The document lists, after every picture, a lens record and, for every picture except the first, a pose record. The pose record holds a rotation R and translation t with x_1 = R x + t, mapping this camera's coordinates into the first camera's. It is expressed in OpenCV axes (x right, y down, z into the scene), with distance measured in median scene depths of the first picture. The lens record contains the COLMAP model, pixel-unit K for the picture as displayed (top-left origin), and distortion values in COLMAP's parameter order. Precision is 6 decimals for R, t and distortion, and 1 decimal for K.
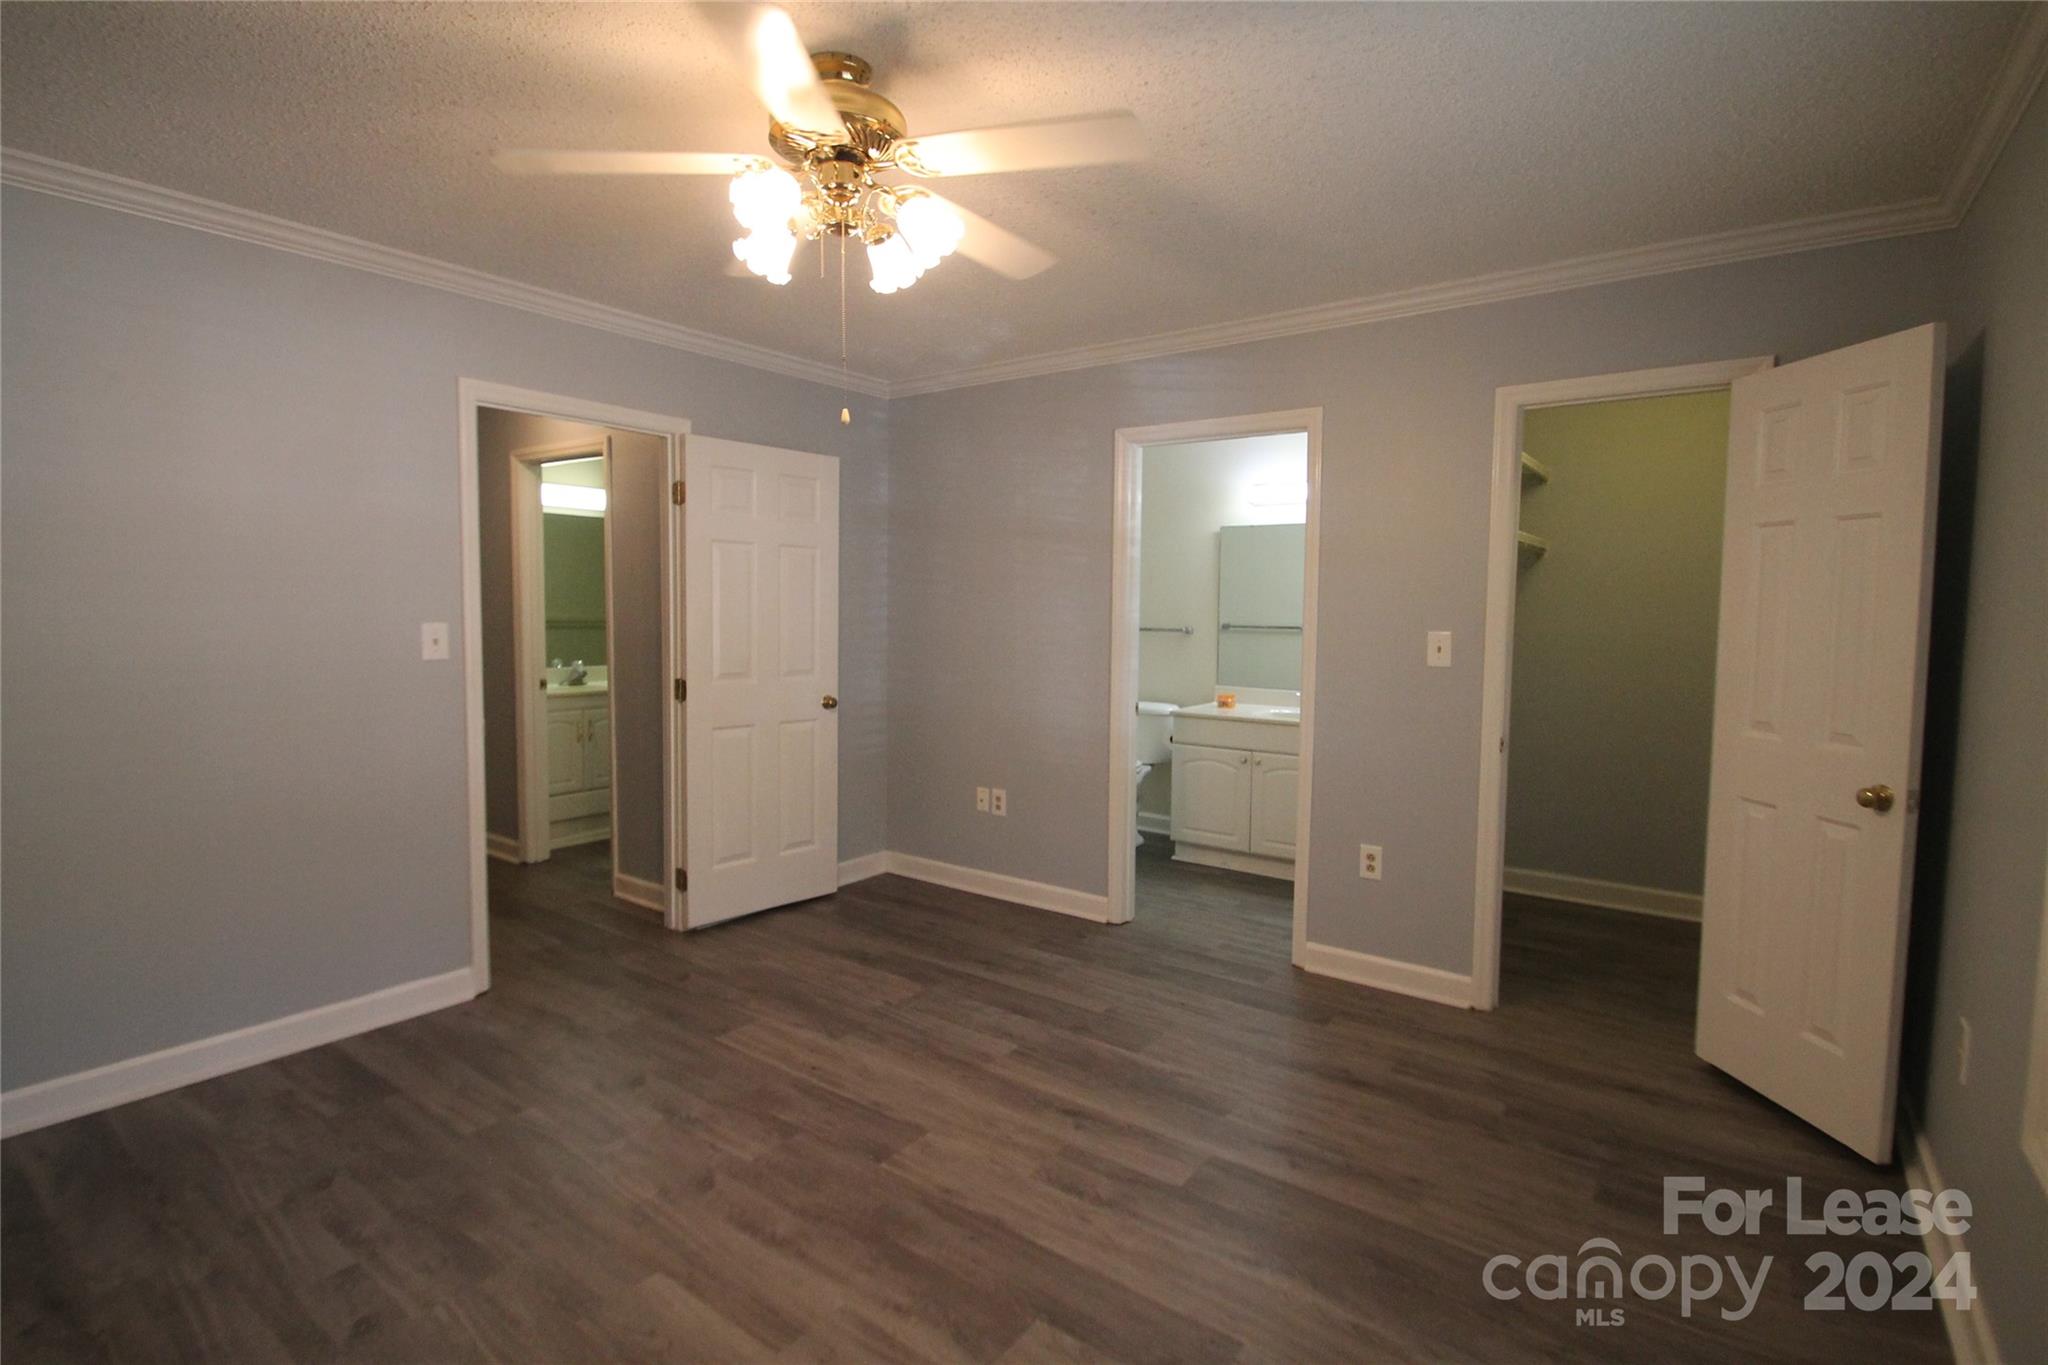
lens RADIAL K [[966.7, 0, 1029.0], [0, 966.7, 670.7], [0, 0, 1]] dist [0.009079, -0.010224]
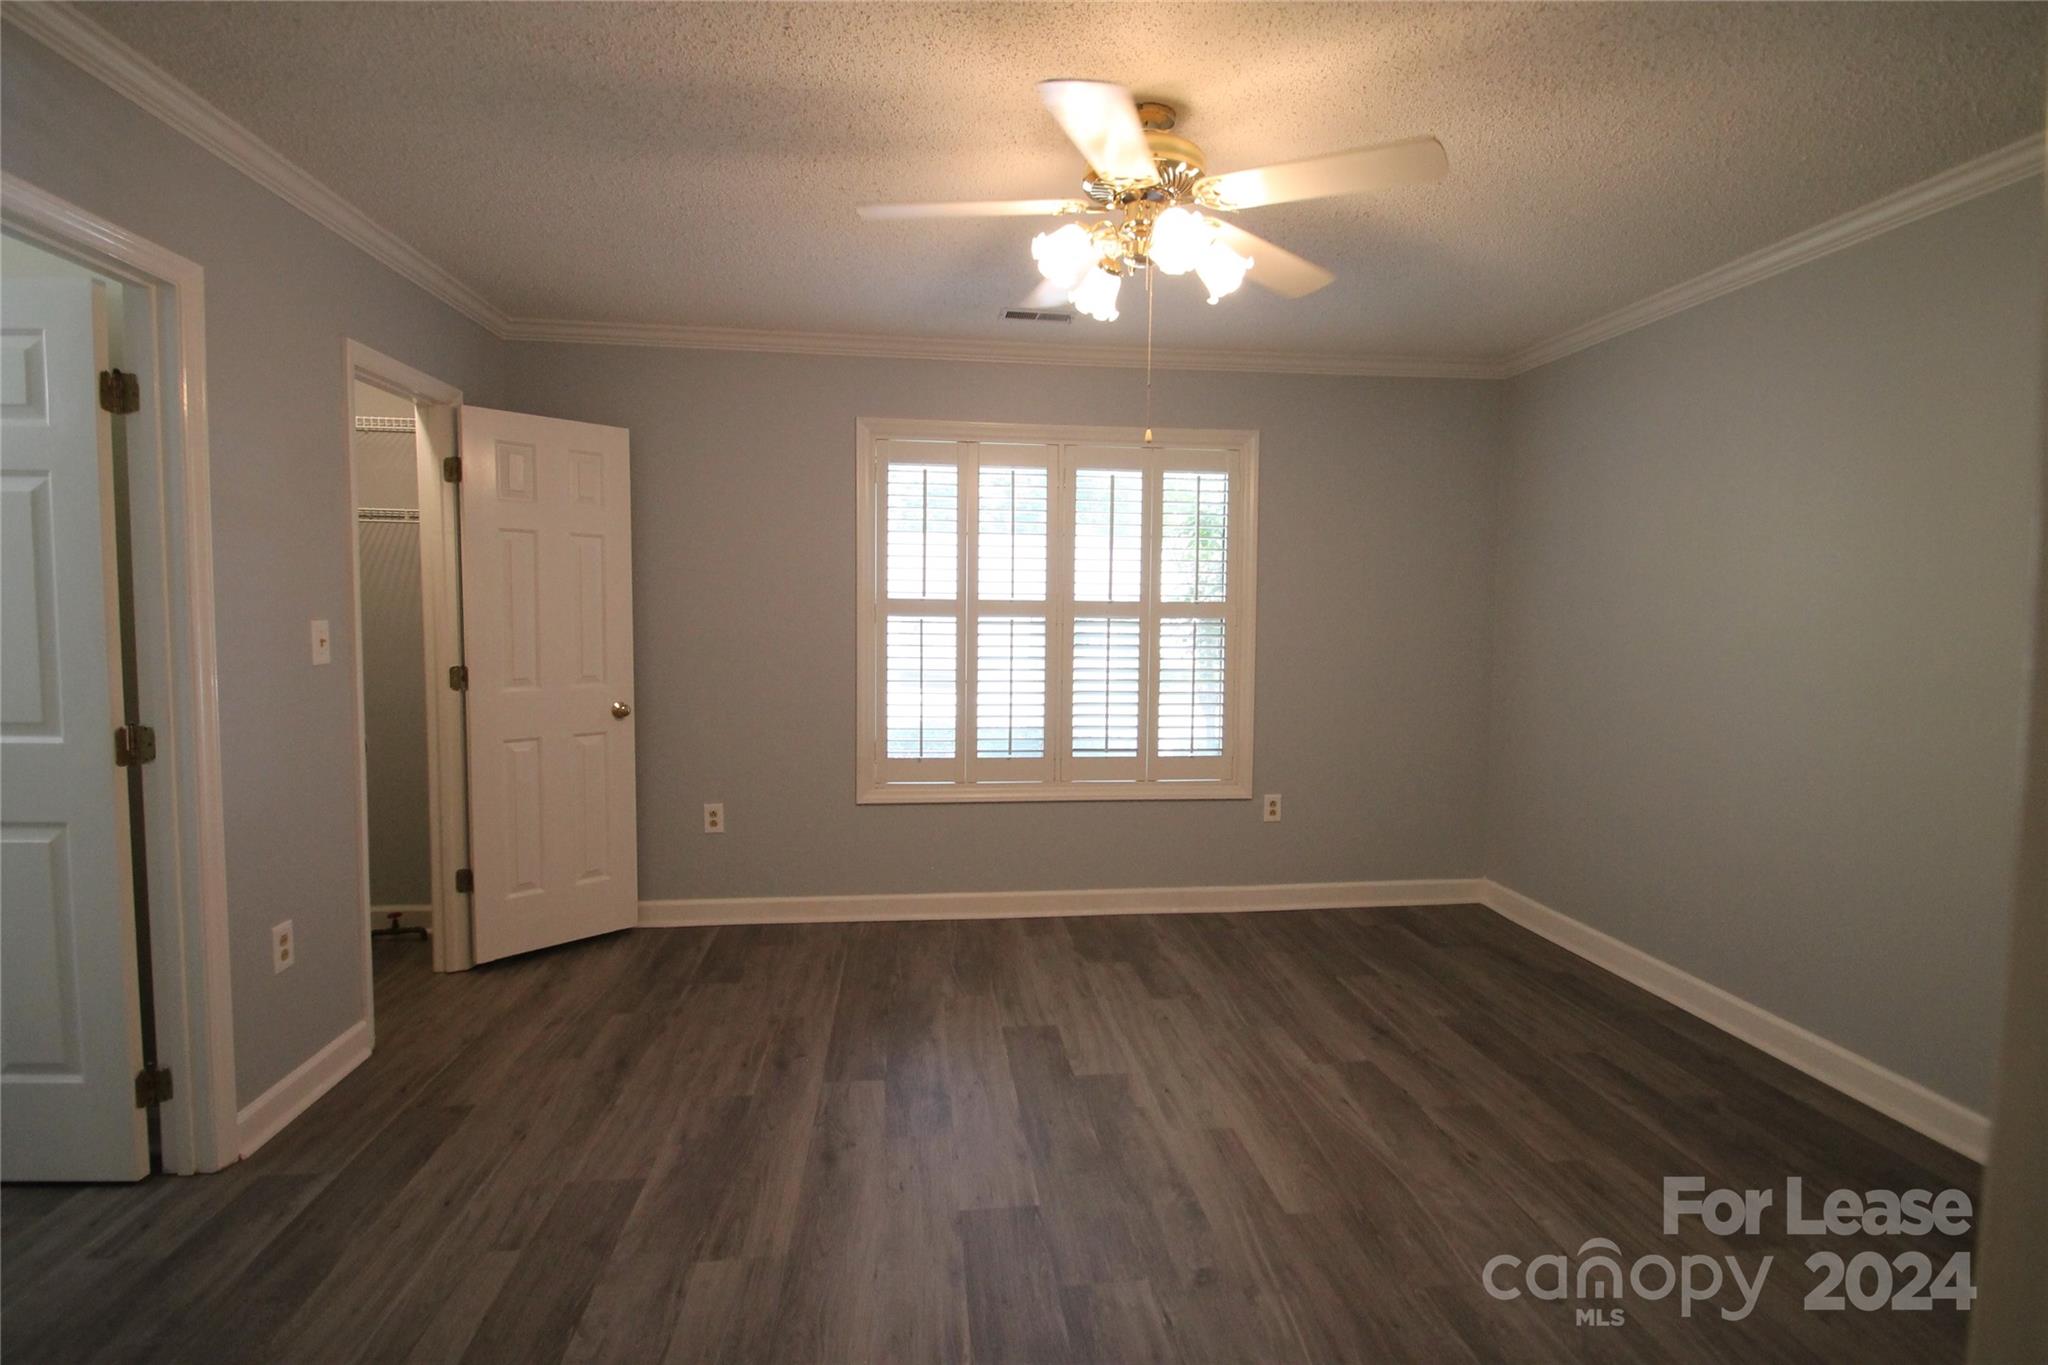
lens RADIAL K [[971.6, 0, 1024.7], [0, 971.6, 672.2], [0, 0, 1]] dist [0.001137, -0.008457]
pose [[-0.675057, -0.064442, 0.734945, -0.696085], [0.032545, 0.992607, 0.116928, -0.091036], [-0.737047, 0.102852, -0.667969, 1.383996]]
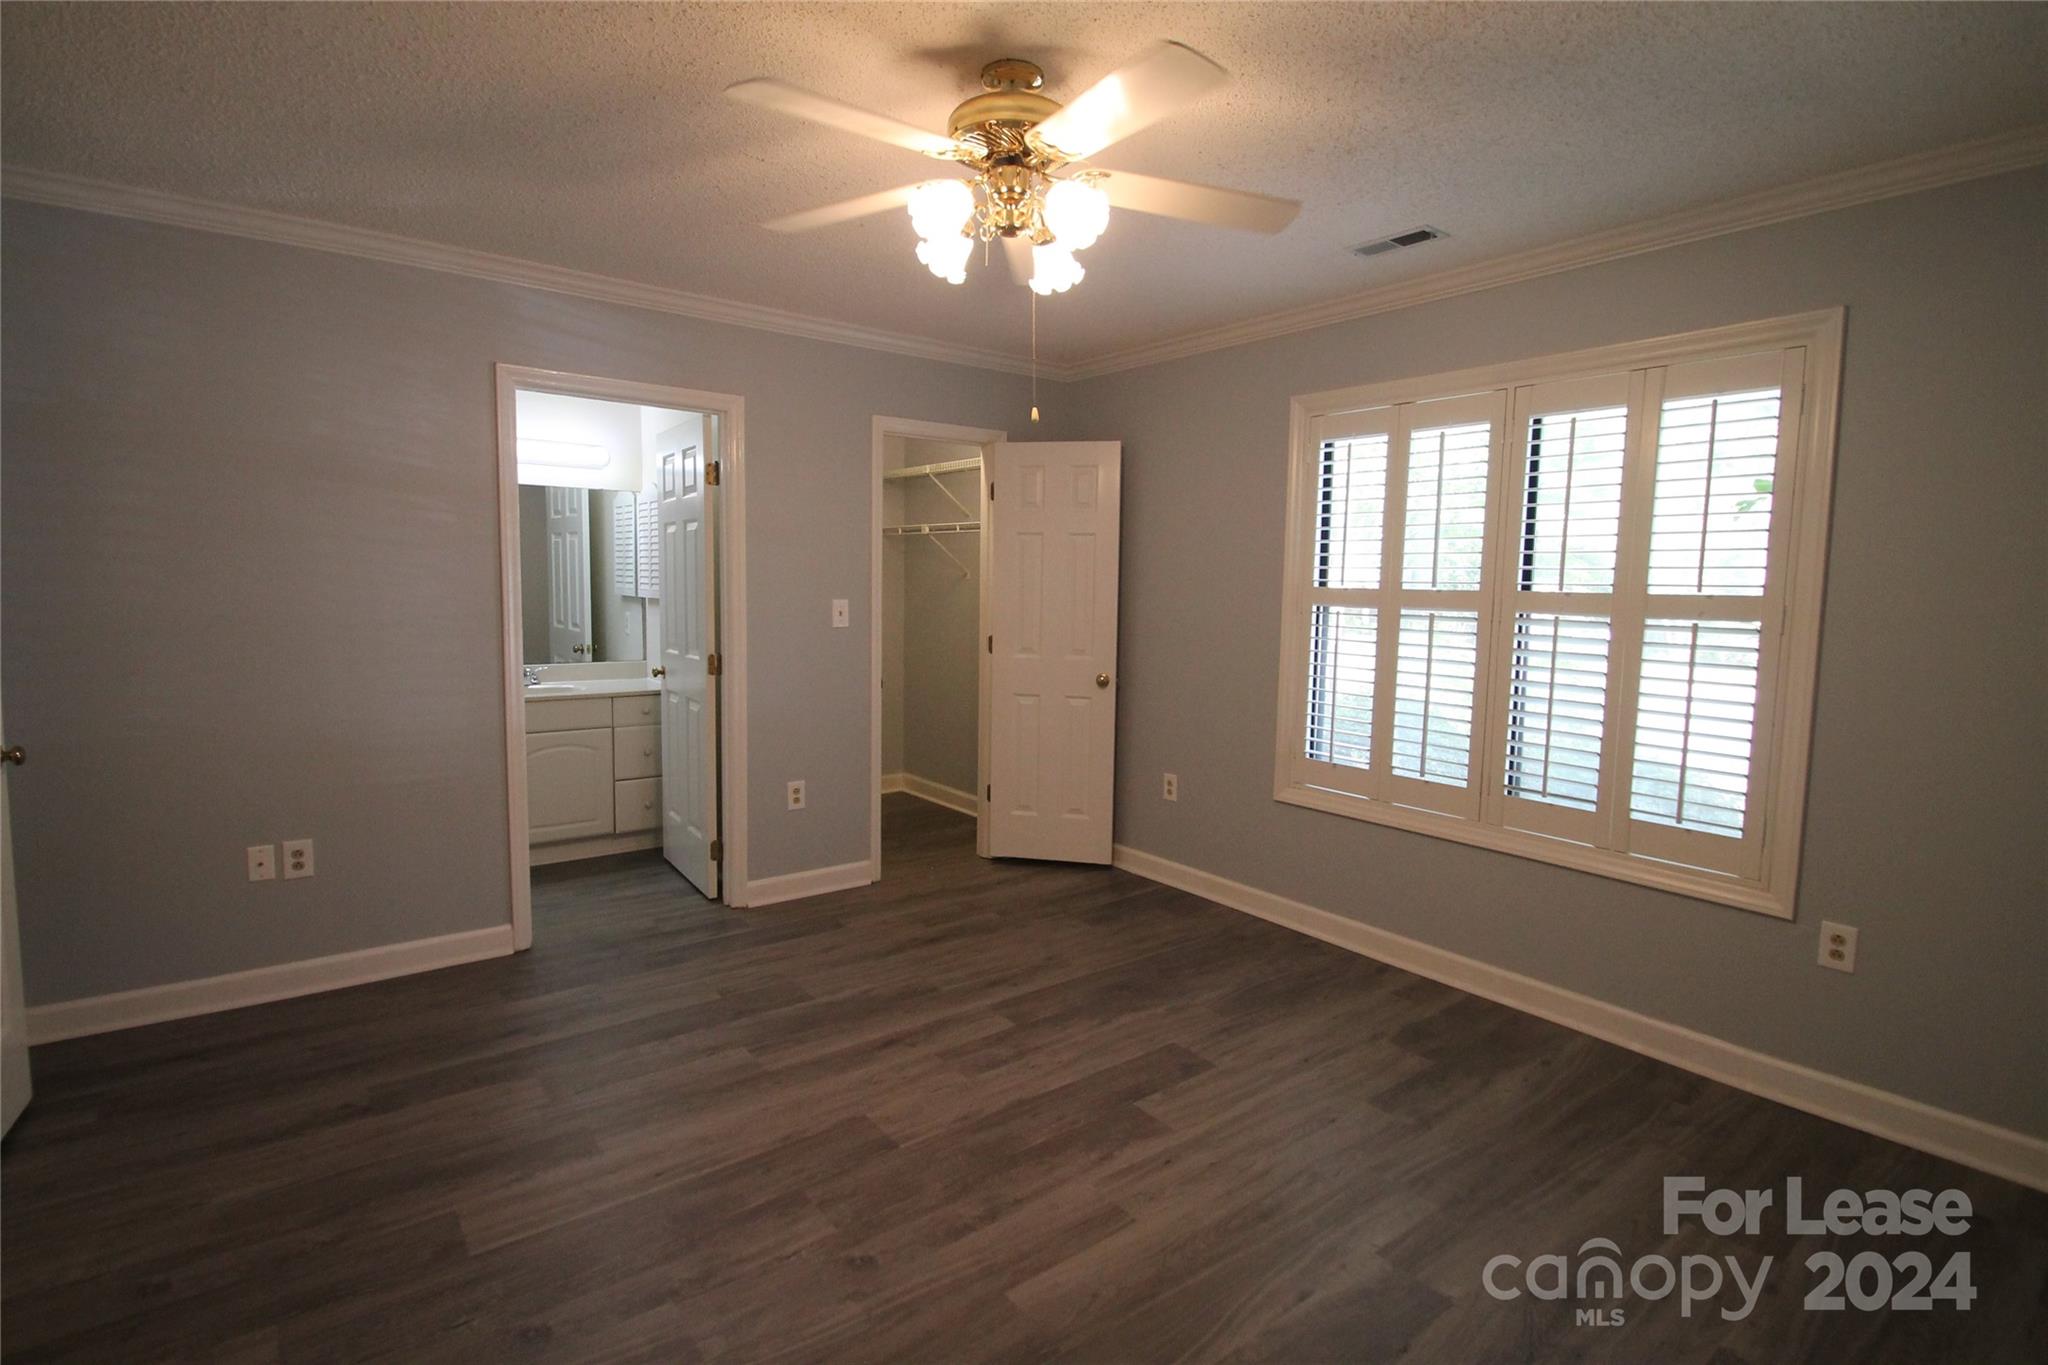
lens RADIAL K [[966.7, 0, 1029.0], [0, 966.7, 670.7], [0, 0, 1]] dist [0.009079, -0.010224]
pose [[0.280895, -0.091012, 0.955413, -0.901591], [0.048437, 0.995569, 0.080596, -0.047376], [-0.958515, 0.023638, 0.284059, 0.507272]]
